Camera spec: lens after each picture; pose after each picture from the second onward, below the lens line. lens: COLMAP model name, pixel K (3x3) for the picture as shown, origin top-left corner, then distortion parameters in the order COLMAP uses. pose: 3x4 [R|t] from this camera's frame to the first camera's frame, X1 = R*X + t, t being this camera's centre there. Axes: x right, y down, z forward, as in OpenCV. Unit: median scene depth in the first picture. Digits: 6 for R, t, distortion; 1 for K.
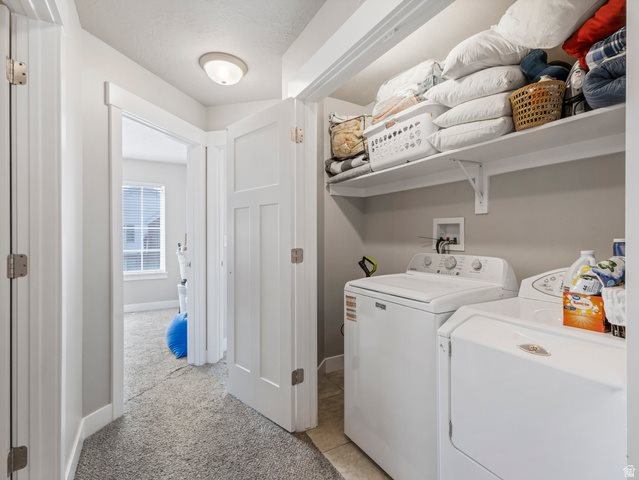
lens RADIAL K [[310.6, 0, 319.5], [0, 310.6, 240.0], [0, 0, 1]] dist [0.013414, -0.000100]
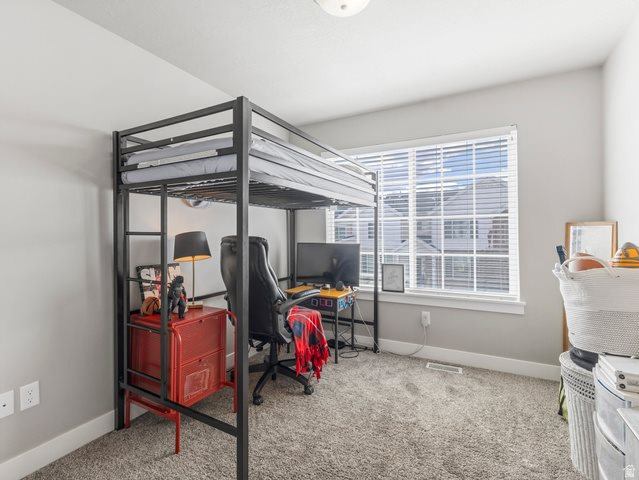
lens RADIAL K [[310.6, 0, 319.5], [0, 310.6, 240.0], [0, 0, 1]] dist [0.013414, -0.000100]
pose [[0.530479, -0.001708, -0.847697, -0.245392], [0.017014, 0.999818, 0.008633, -0.004798], [0.847528, -0.019002, 0.530411, 0.472618]]
